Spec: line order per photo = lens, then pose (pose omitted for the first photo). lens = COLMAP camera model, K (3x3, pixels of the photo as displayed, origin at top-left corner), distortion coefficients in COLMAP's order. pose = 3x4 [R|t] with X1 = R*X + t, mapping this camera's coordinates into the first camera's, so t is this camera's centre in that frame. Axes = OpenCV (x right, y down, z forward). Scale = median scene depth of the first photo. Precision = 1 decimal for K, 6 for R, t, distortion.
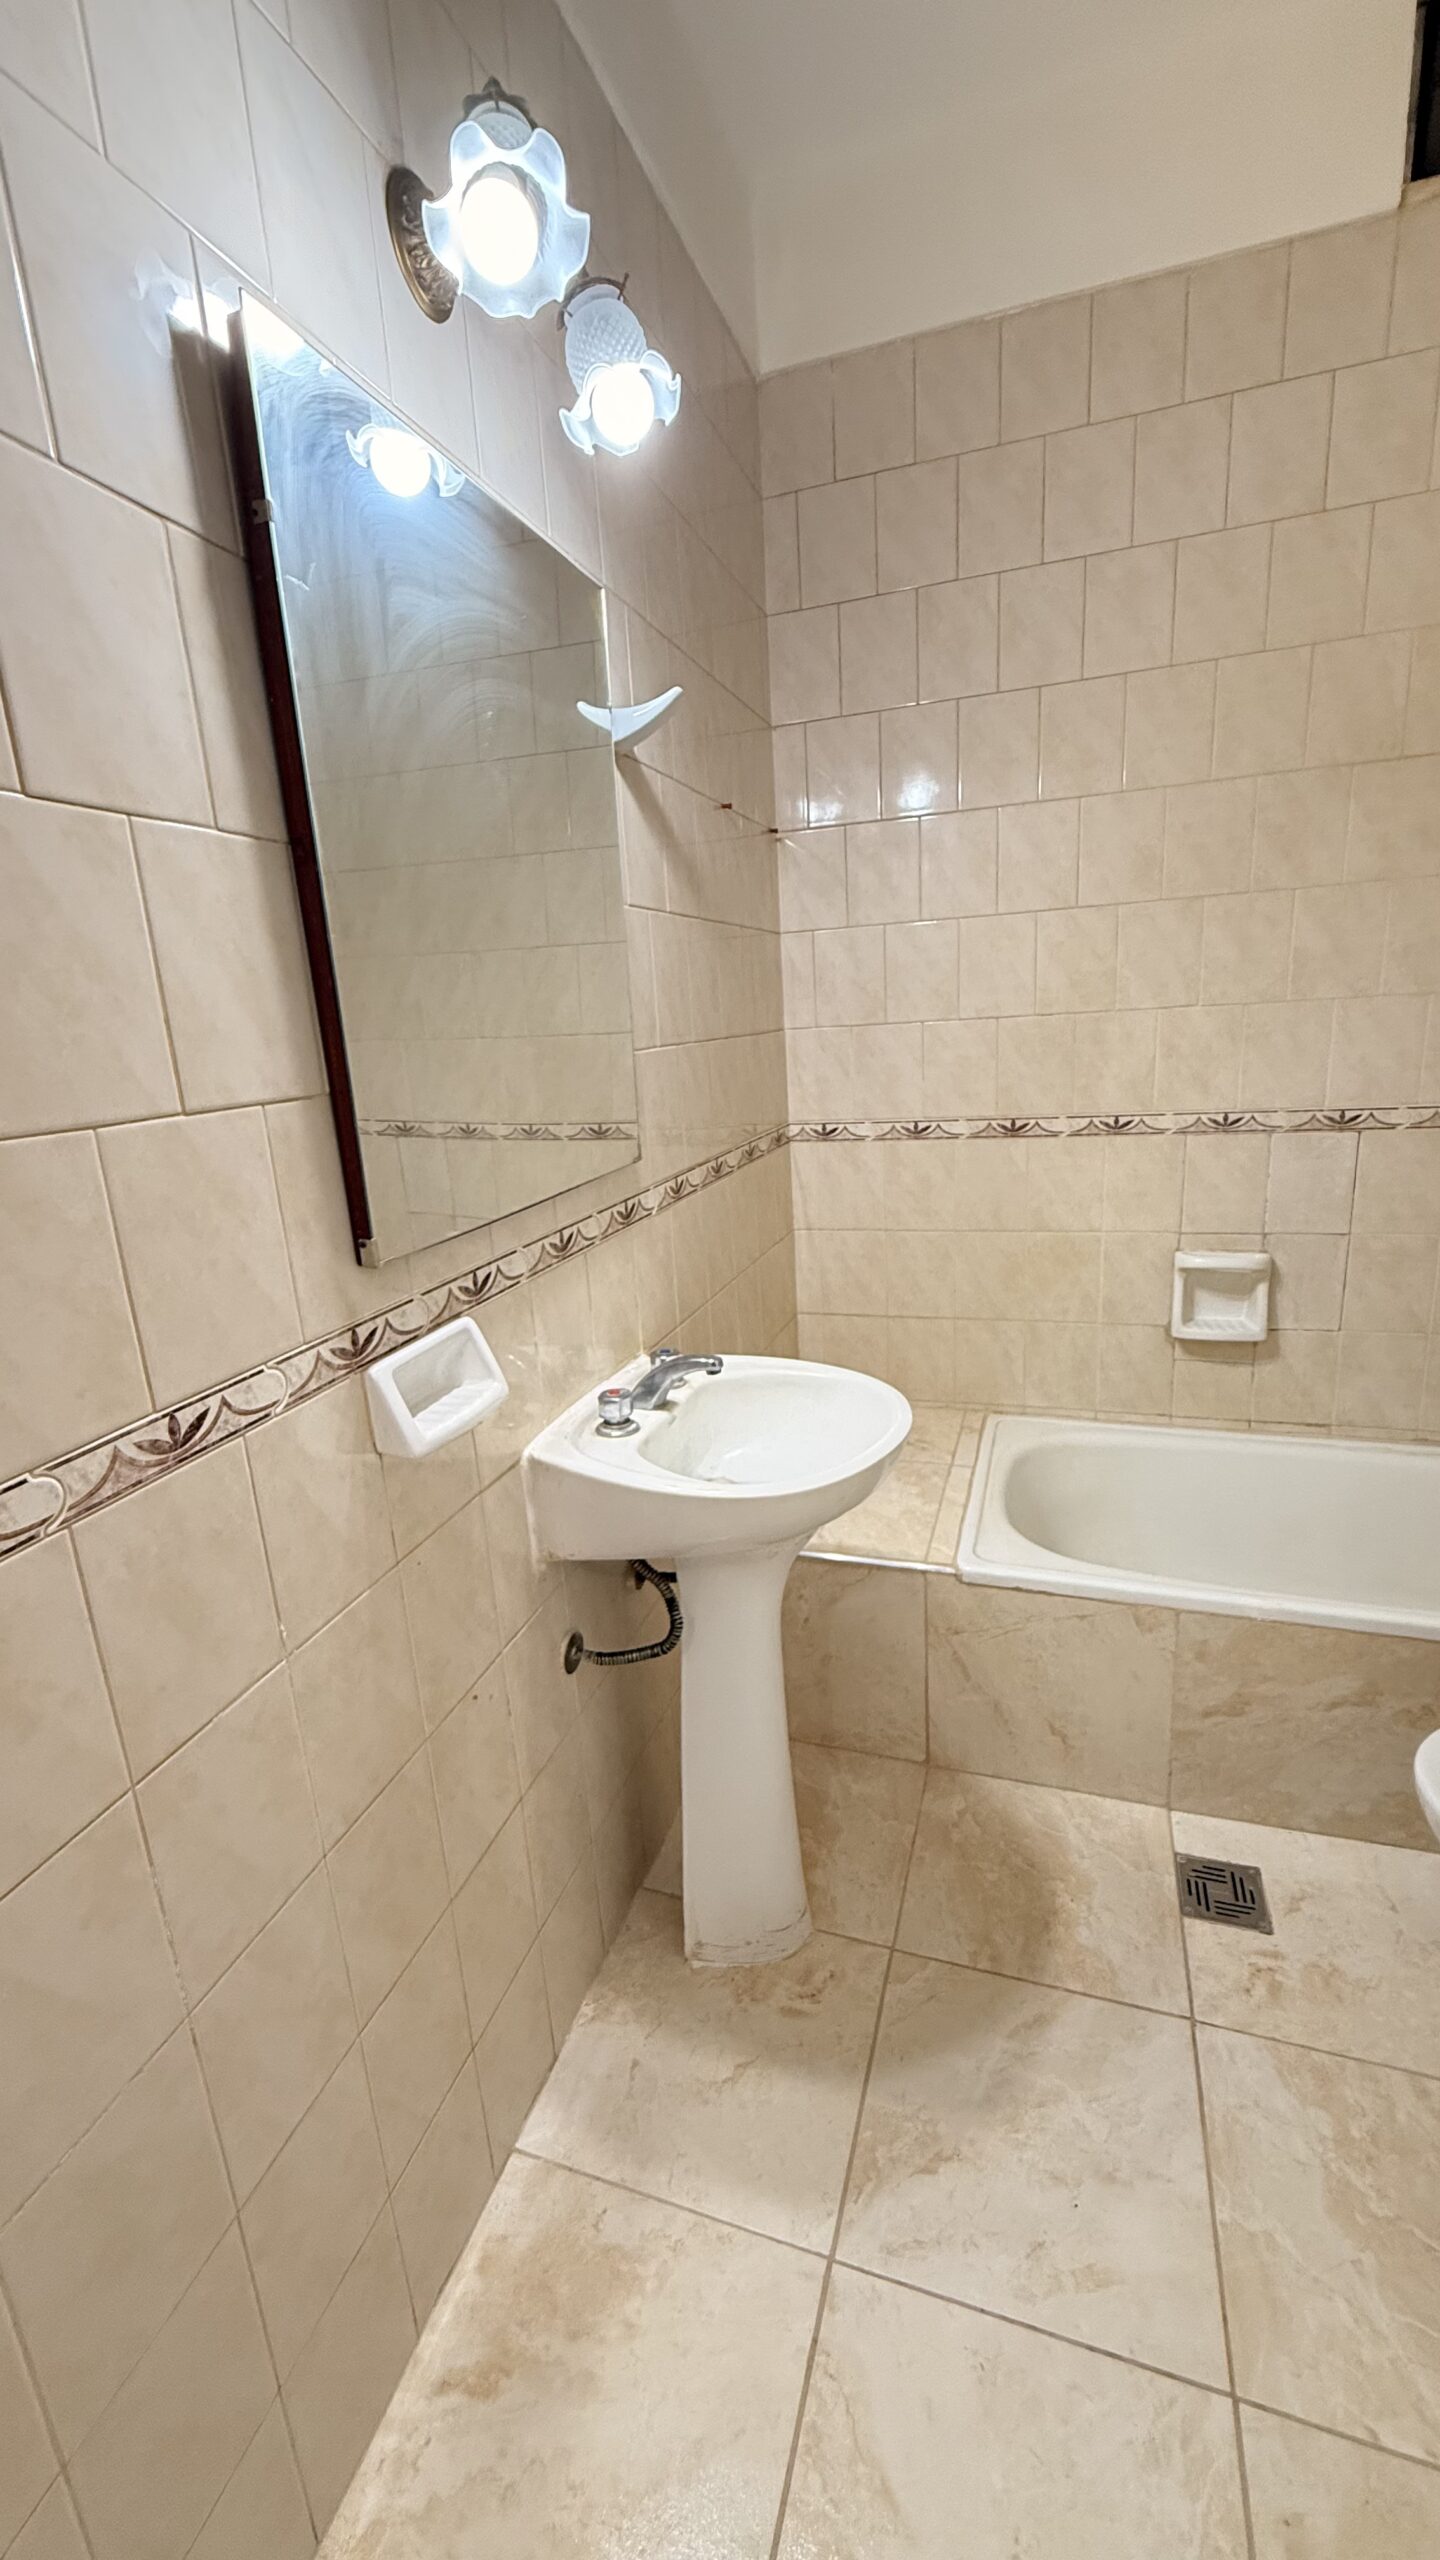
lens RADIAL K [[1014.1, 0, 724.7], [0, 1014.1, 1277.5], [0, 0, 1]] dist [-0.002208, -0.000173]
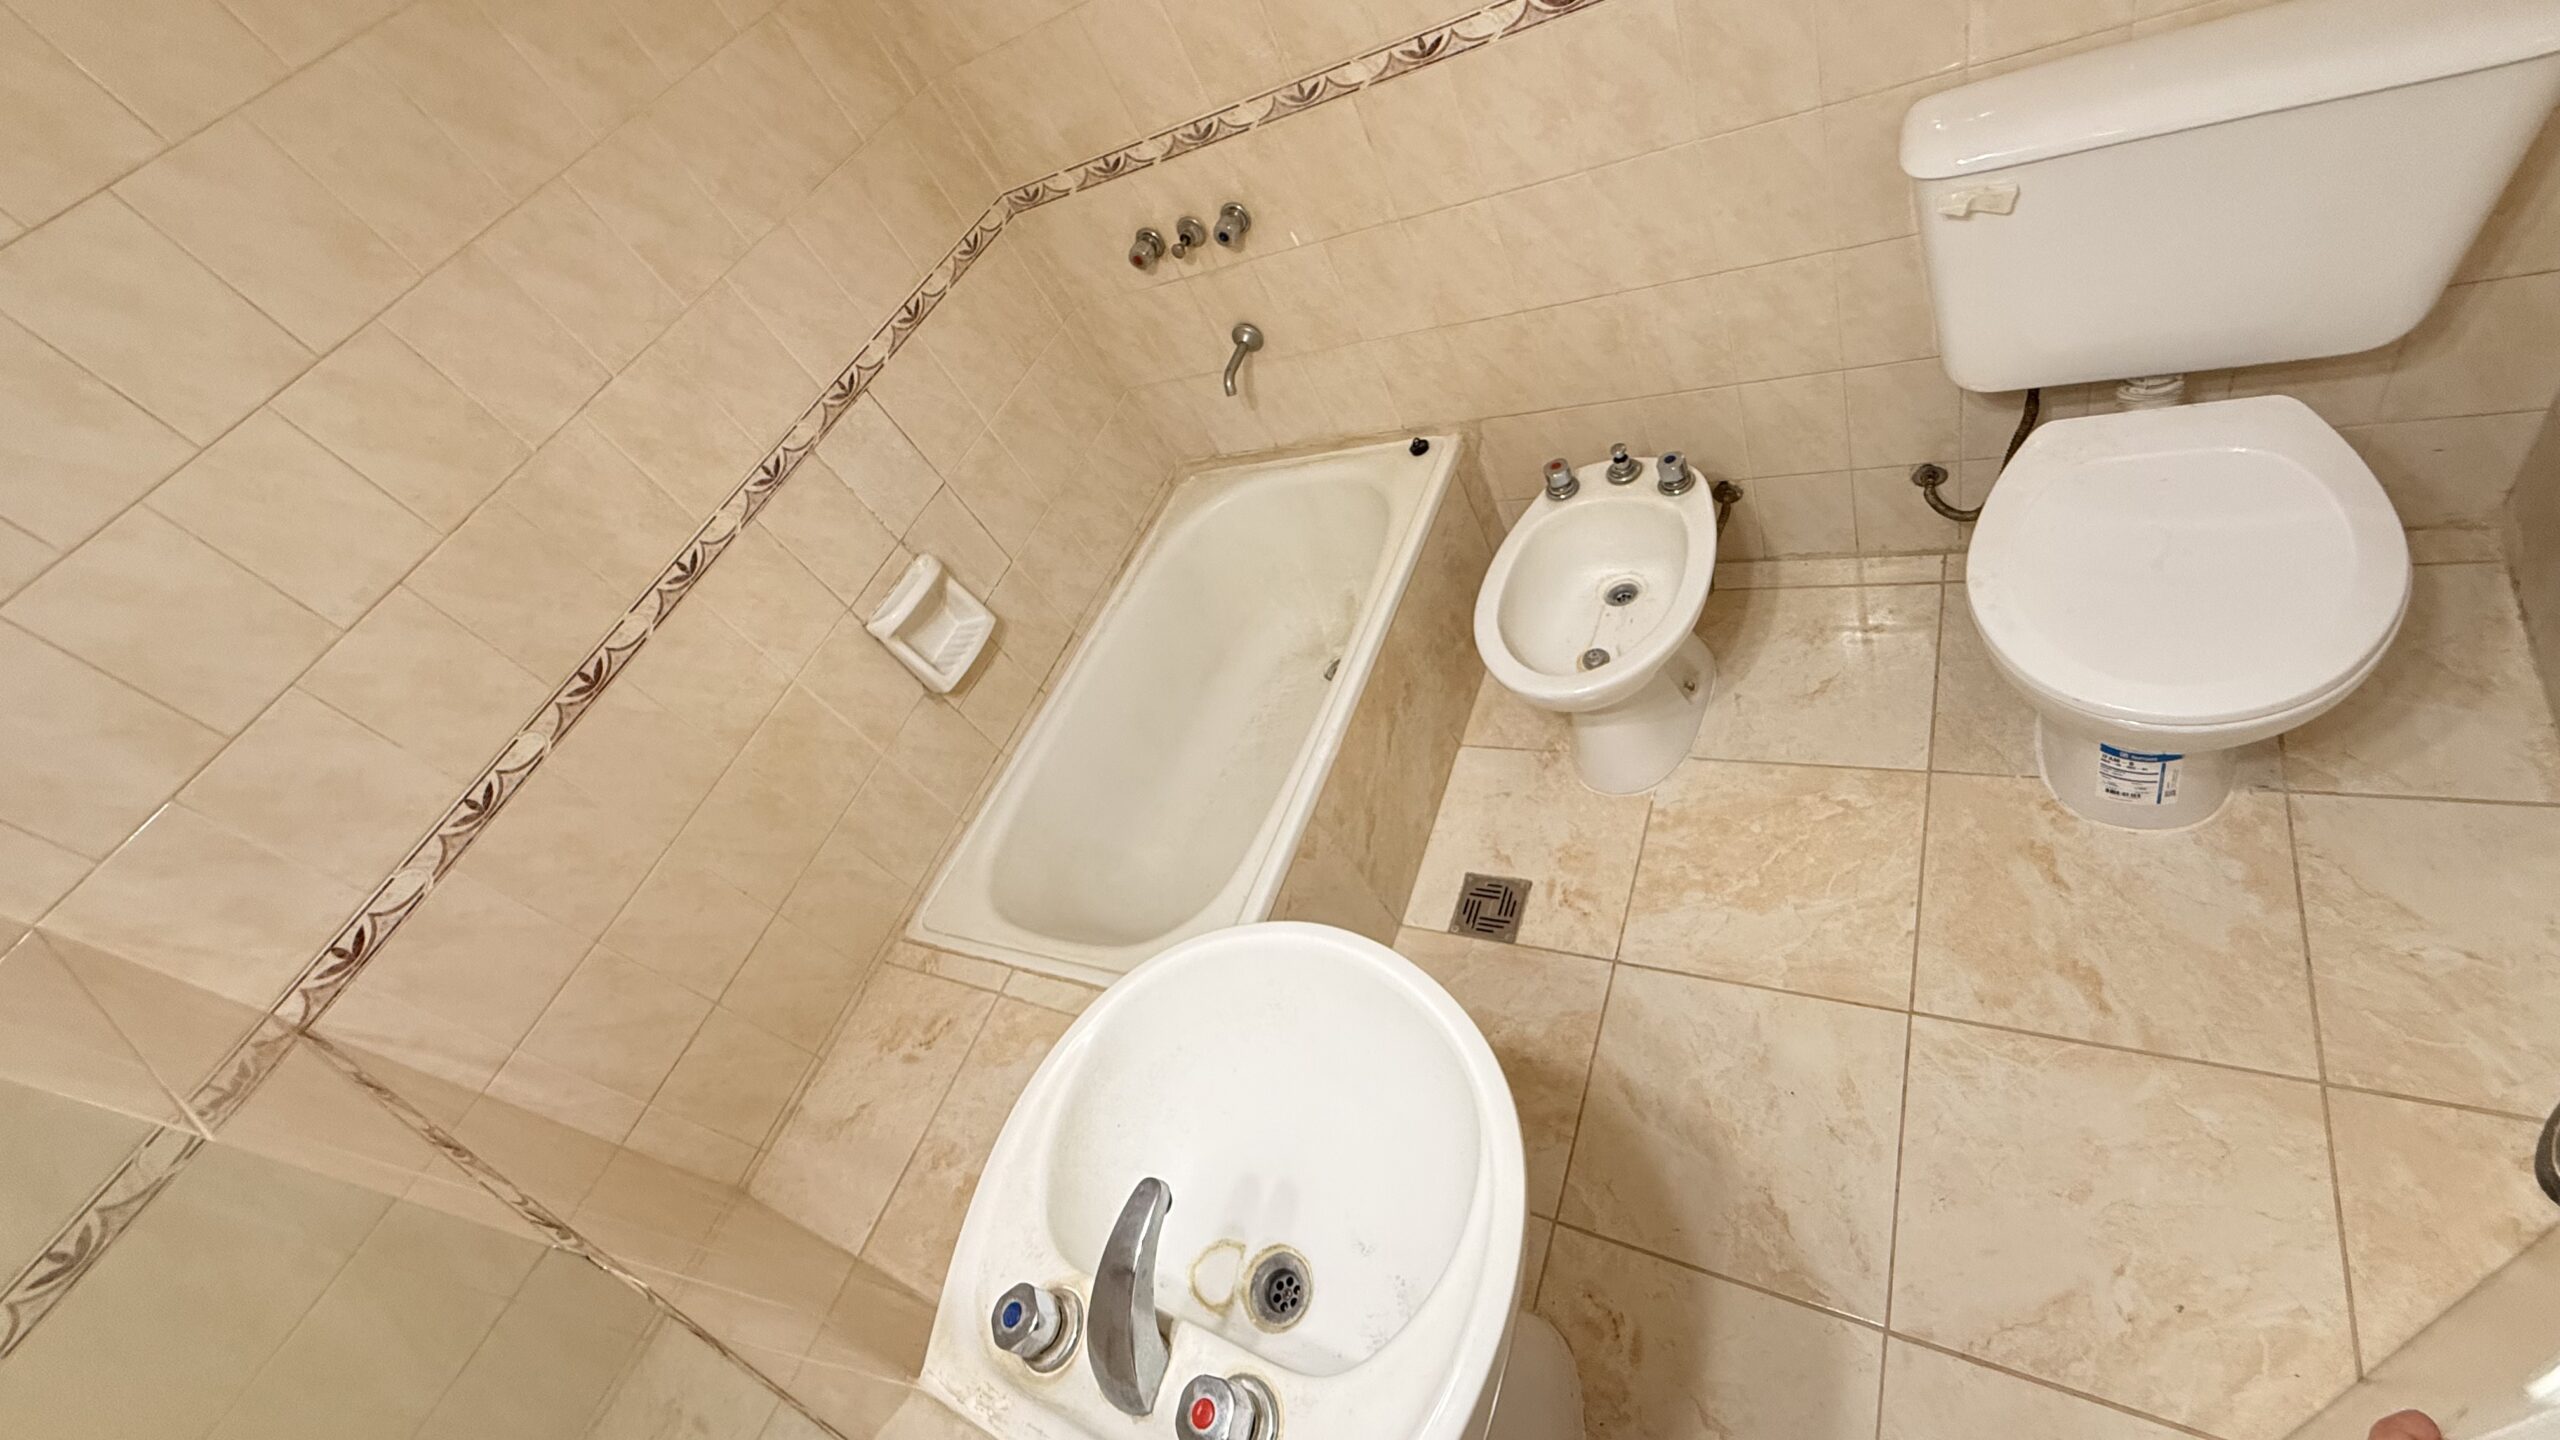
lens RADIAL K [[1014.1, 0, 1280.2], [0, 1014.1, 719.5], [0, 0, 1]] dist [-0.002208, -0.000173]
pose [[0.117459, -0.729912, 0.673373, -0.152454], [0.642538, 0.572868, 0.508888, -0.246813], [-0.757198, 0.372894, 0.536285, 0.469046]]
